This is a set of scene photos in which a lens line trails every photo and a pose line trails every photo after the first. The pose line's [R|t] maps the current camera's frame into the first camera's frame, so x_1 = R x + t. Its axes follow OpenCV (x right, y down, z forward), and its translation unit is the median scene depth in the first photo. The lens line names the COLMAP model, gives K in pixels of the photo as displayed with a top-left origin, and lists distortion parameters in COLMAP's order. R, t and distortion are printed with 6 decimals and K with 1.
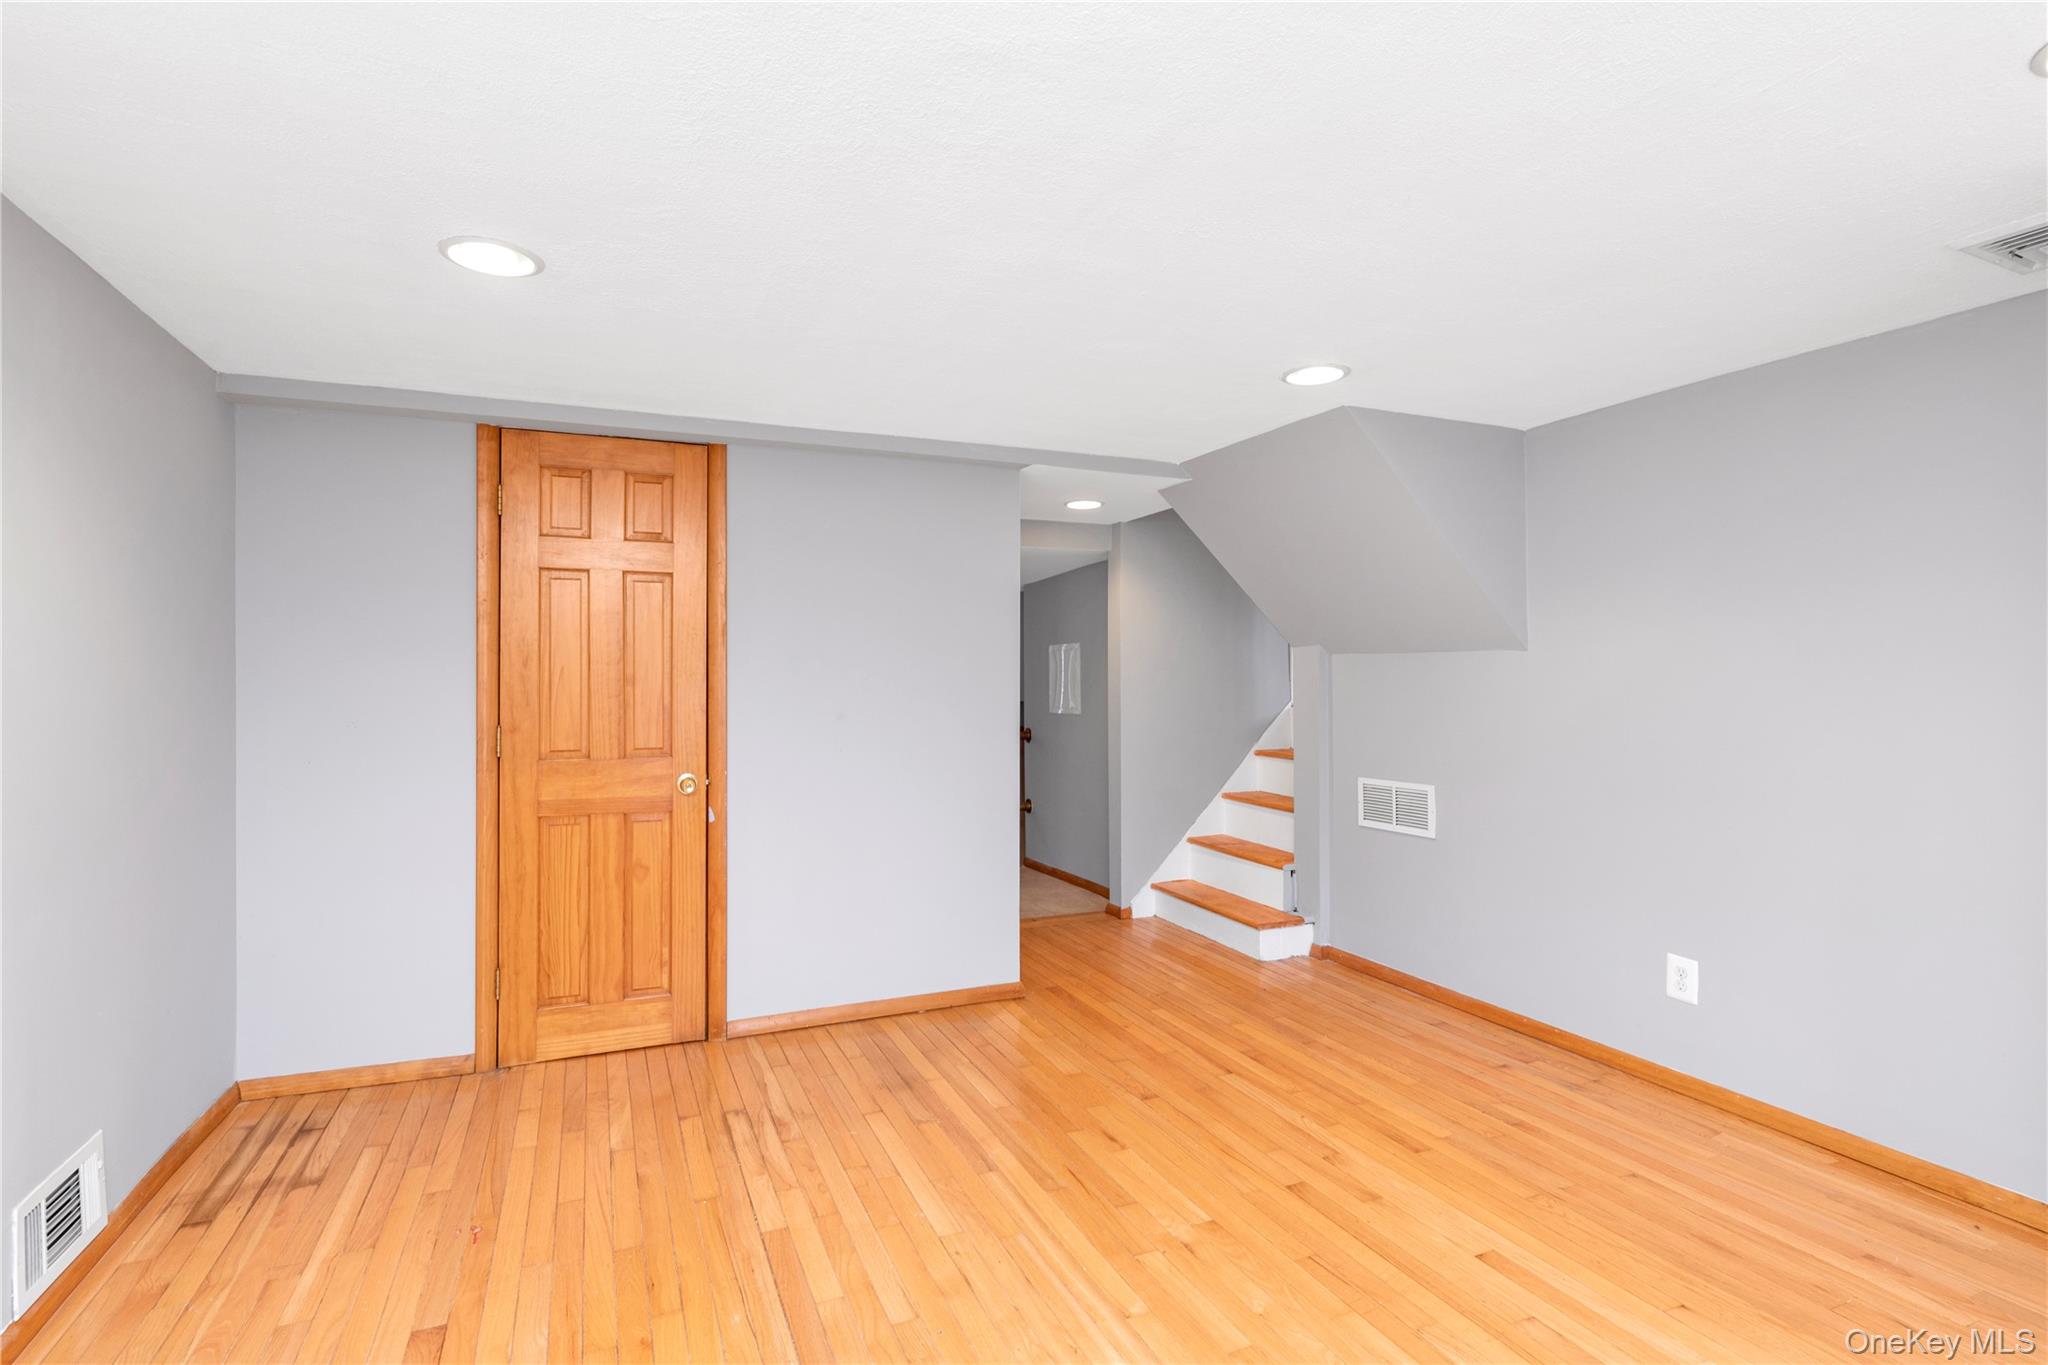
lens RADIAL K [[986.8, 0, 1013.0], [0, 986.8, 714.5], [0, 0, 1]] dist [-0.000307, -0.000846]
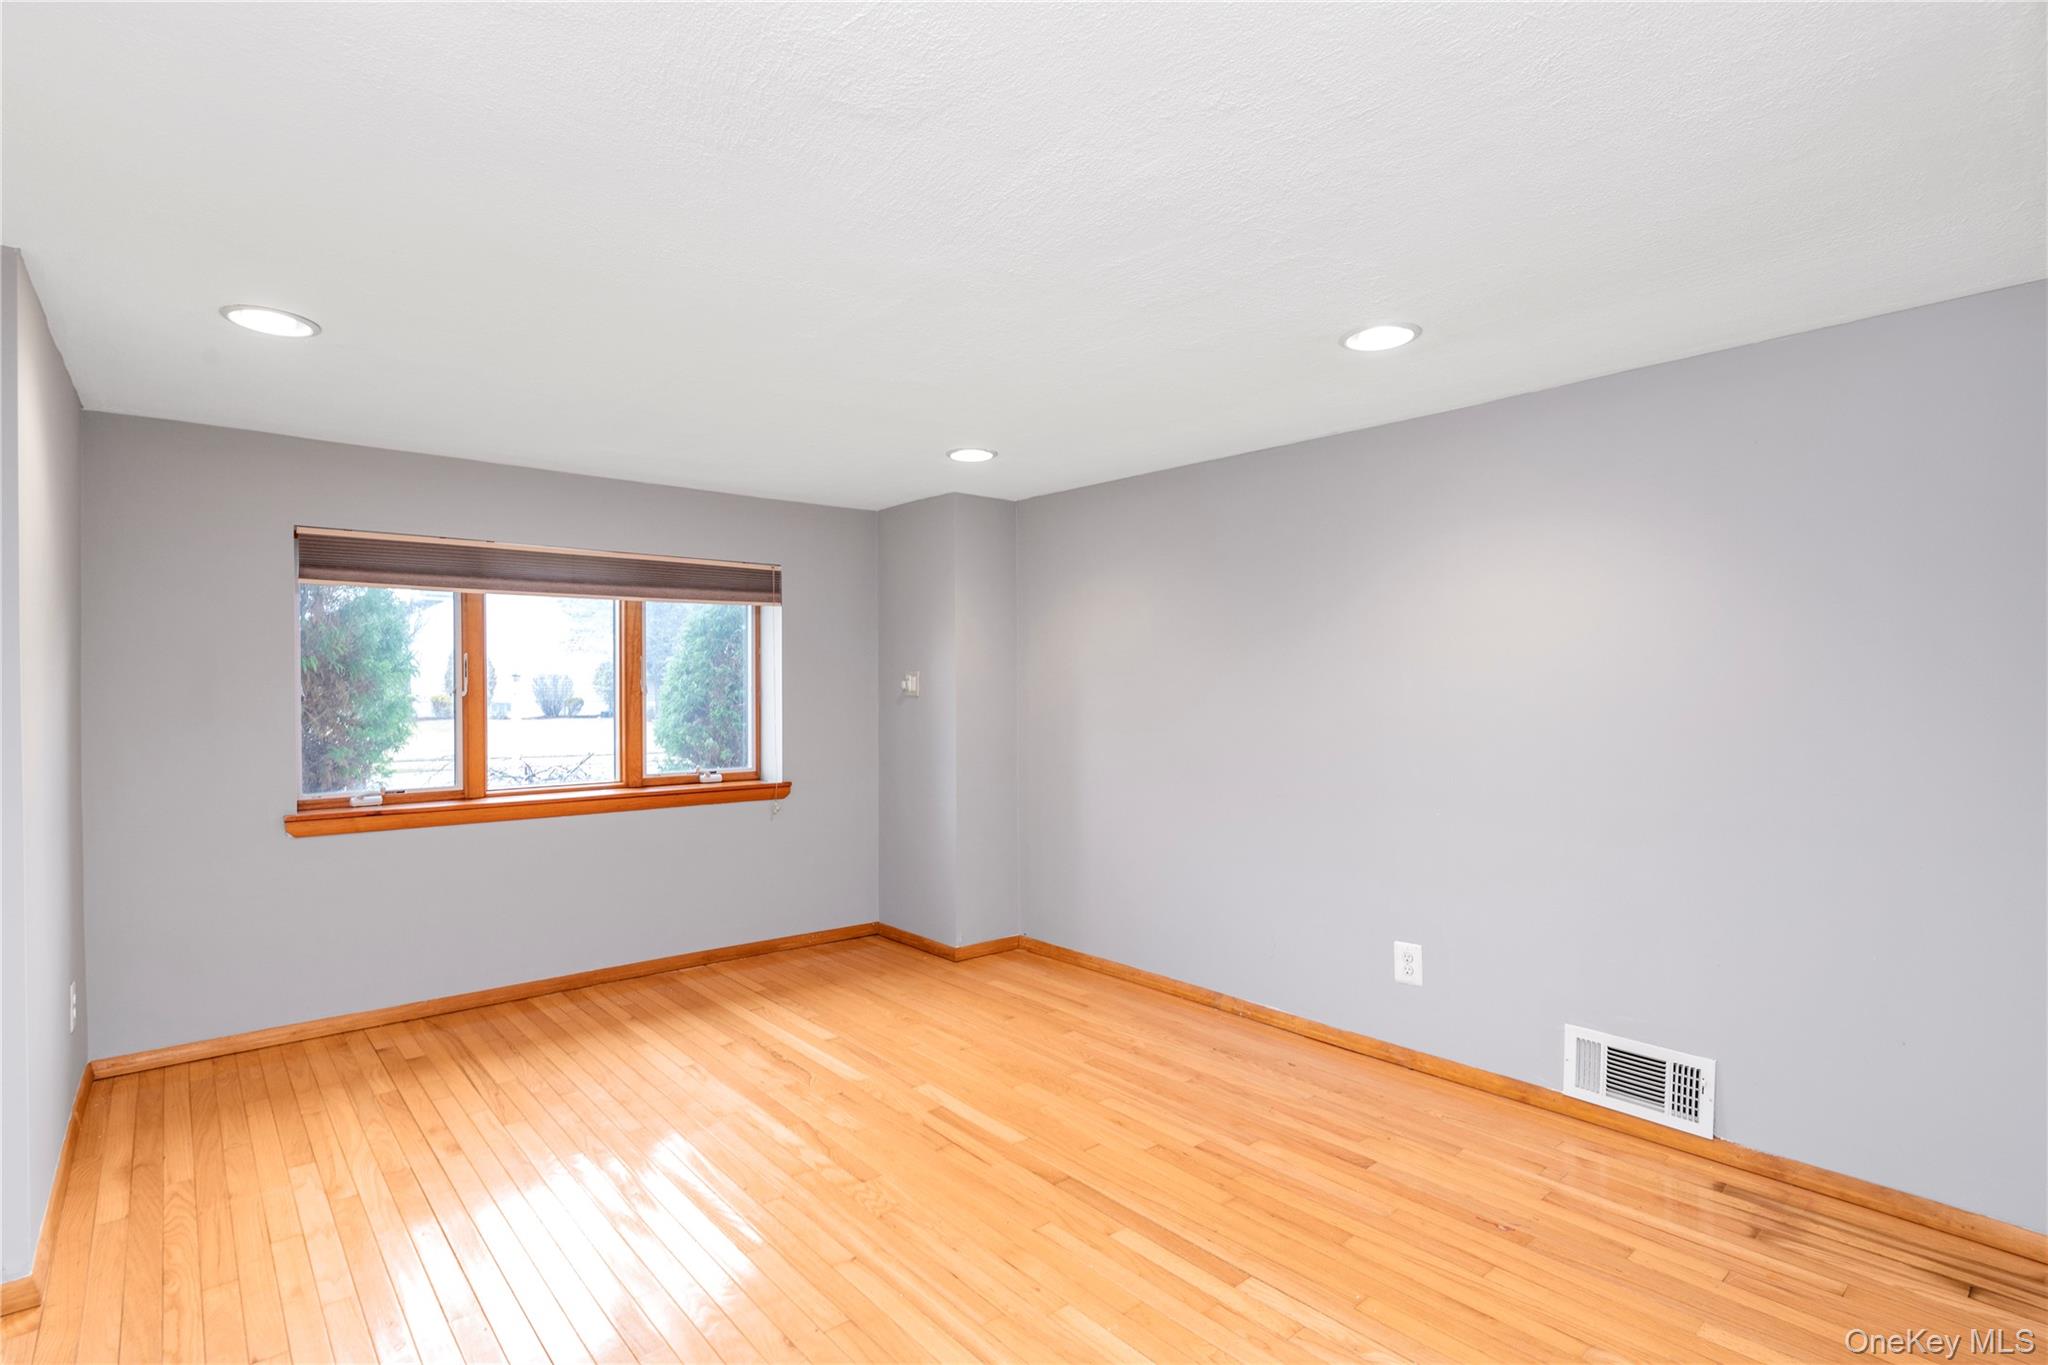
lens RADIAL K [[986.8, 0, 1013.0], [0, 986.8, 714.5], [0, 0, 1]] dist [-0.000307, -0.000846]
pose [[-0.954576, 0.009837, -0.297804, 0.224364], [-0.008006, 0.998247, 0.058635, -0.056478], [0.297859, 0.058356, -0.952825, 1.719119]]
